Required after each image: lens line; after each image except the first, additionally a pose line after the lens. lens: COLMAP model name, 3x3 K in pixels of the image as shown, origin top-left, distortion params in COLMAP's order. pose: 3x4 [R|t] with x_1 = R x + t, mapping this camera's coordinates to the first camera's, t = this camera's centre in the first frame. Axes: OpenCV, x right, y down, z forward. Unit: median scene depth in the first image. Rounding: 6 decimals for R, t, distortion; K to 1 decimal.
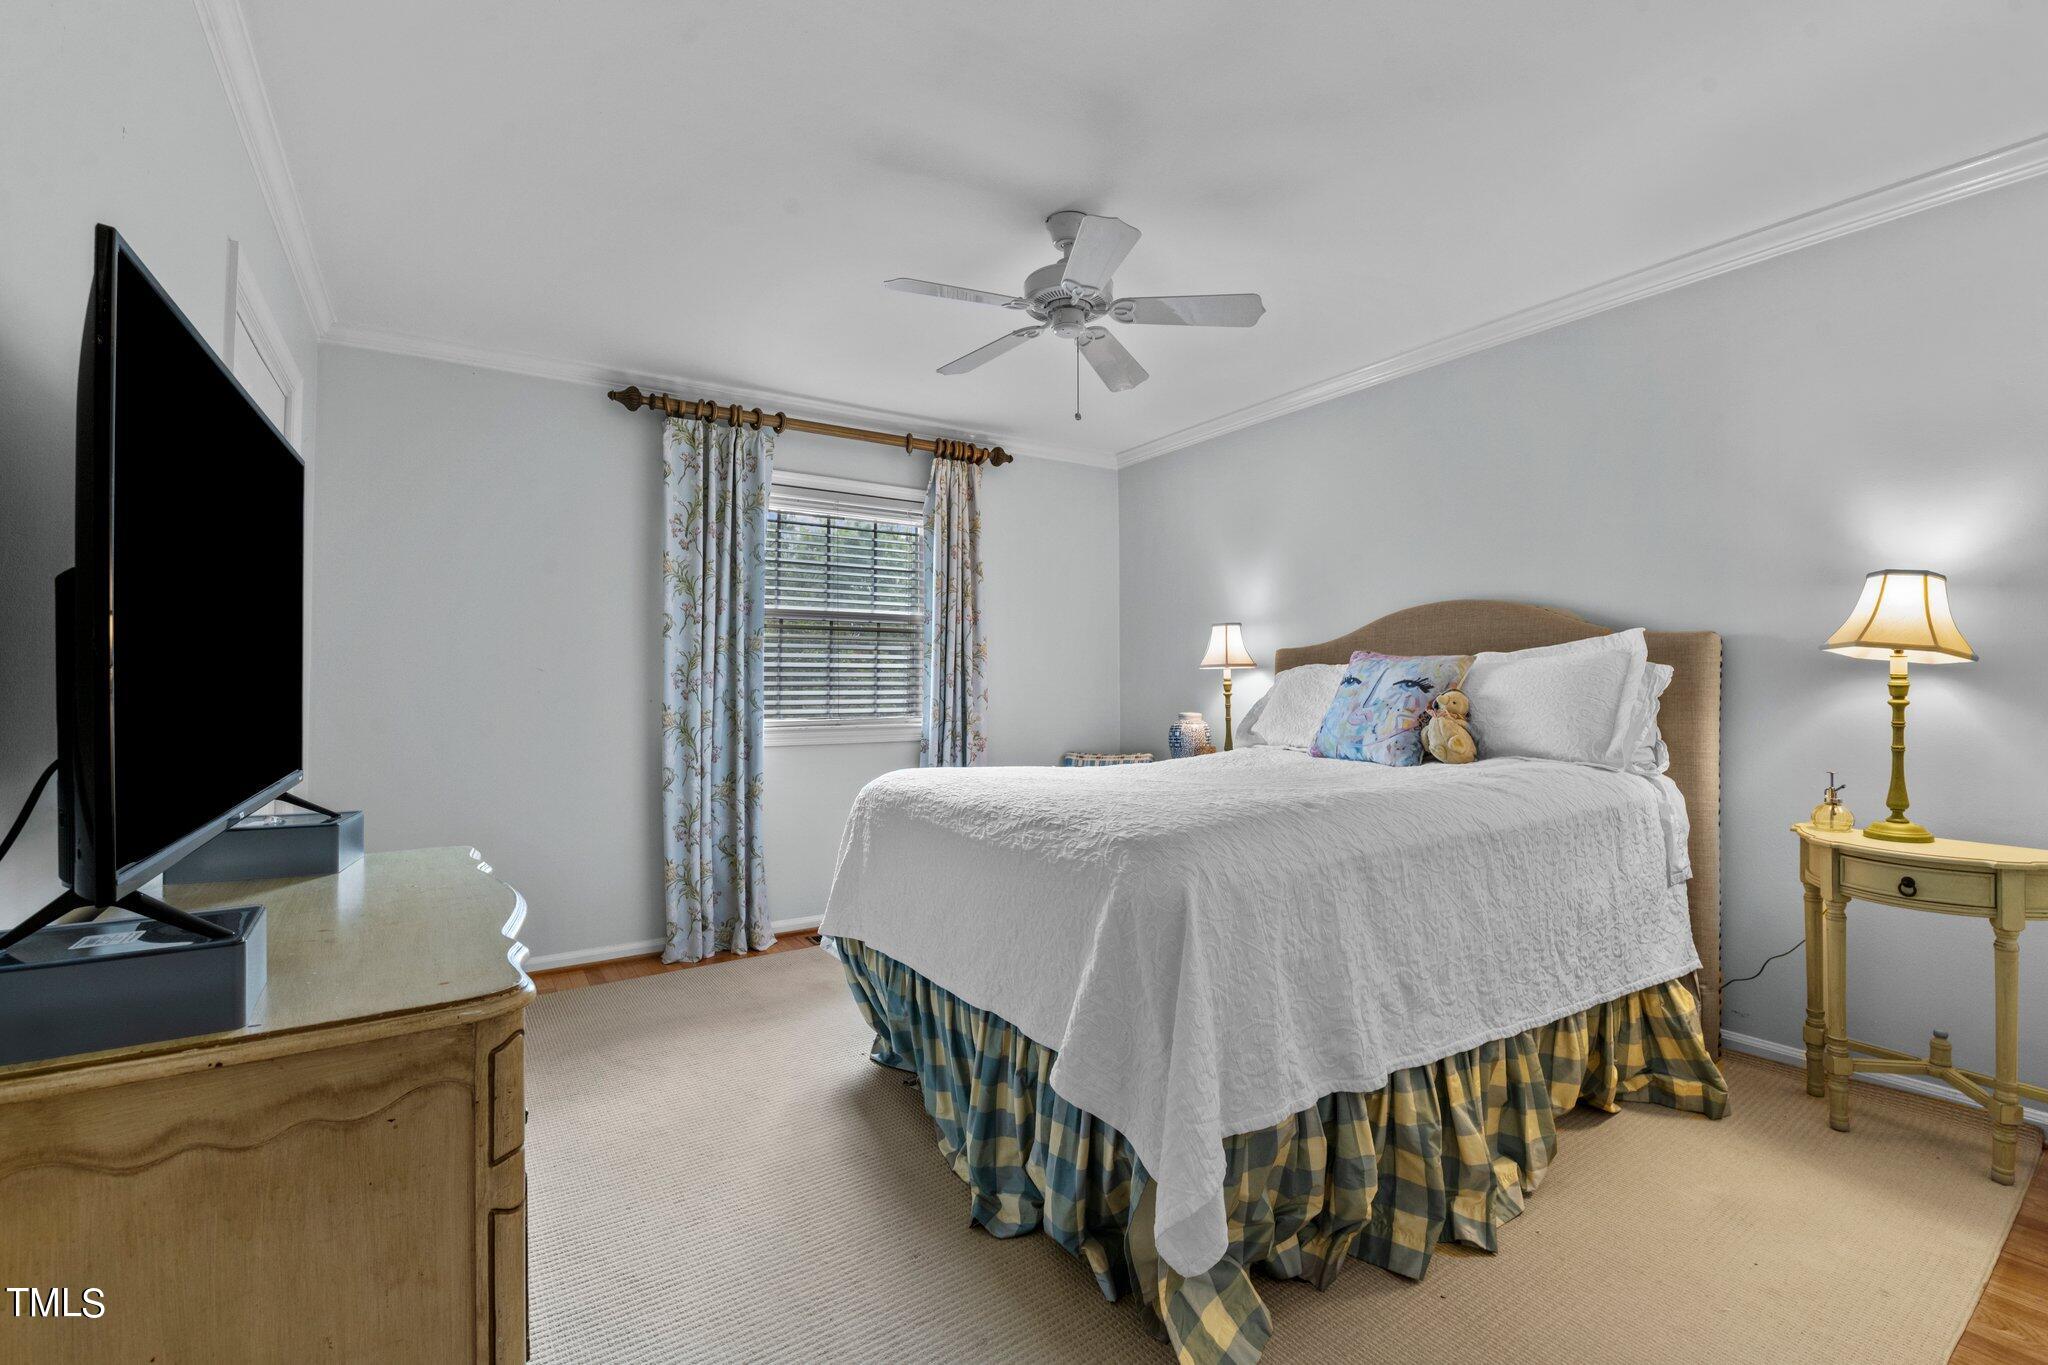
lens RADIAL K [[895.5, 0, 1032.7], [0, 895.5, 676.9], [0, 0, 1]] dist [0.003410, -0.003015]
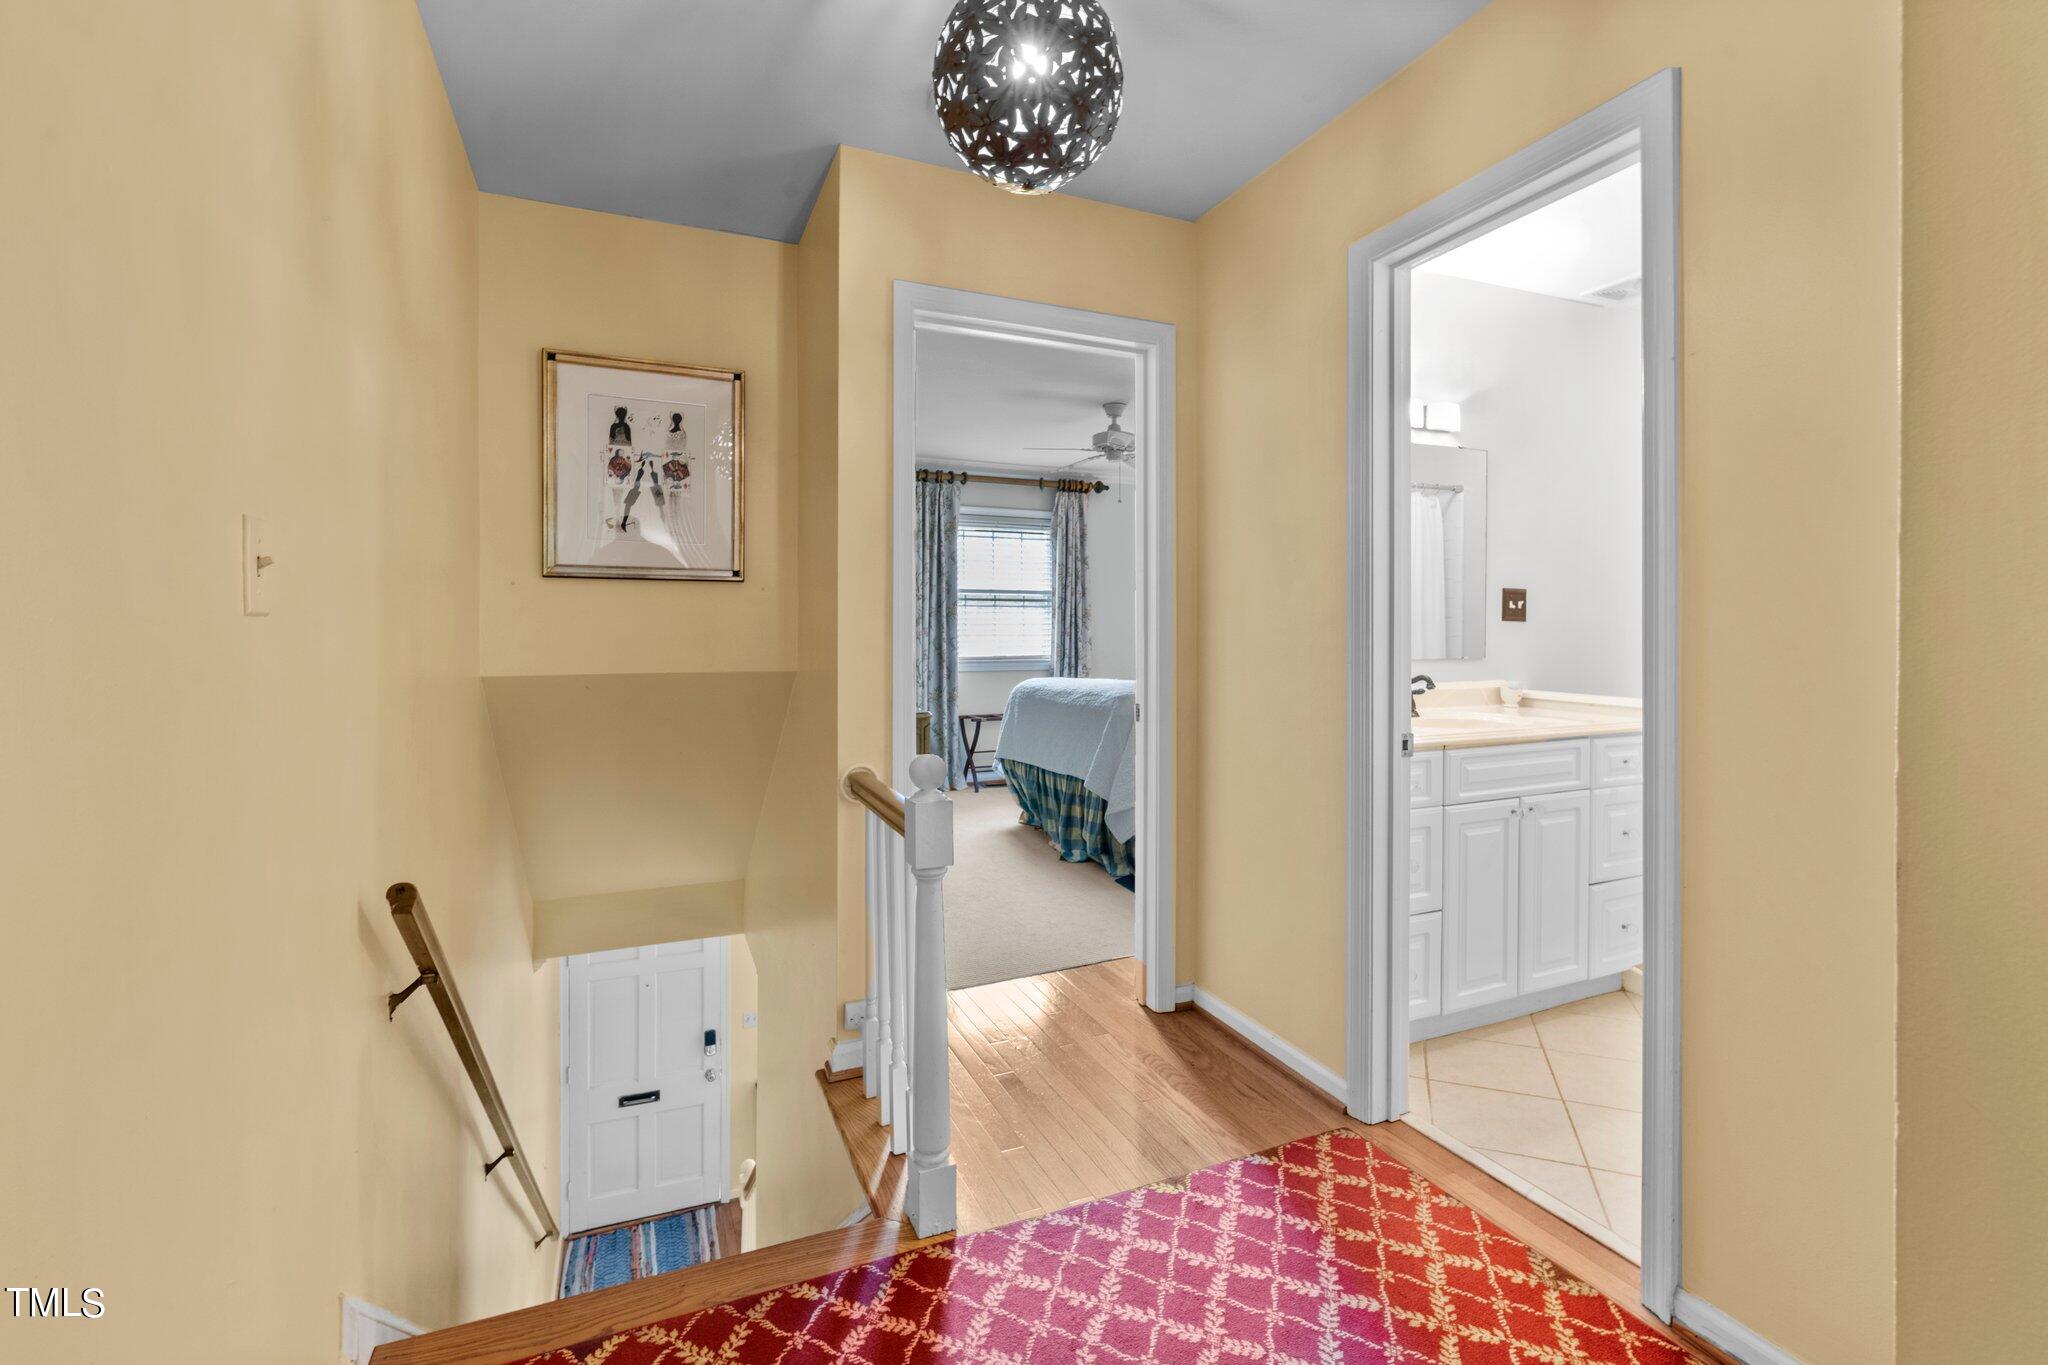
lens RADIAL K [[895.5, 0, 1052.8], [0, 895.5, 642.8], [0, 0, 1]] dist [0.003410, -0.003015]
pose [[0.989915, -0.000393, -0.141660, 0.122278], [0.003281, 0.999792, 0.020154, -0.009971], [0.141622, -0.020415, 0.989710, -0.662715]]
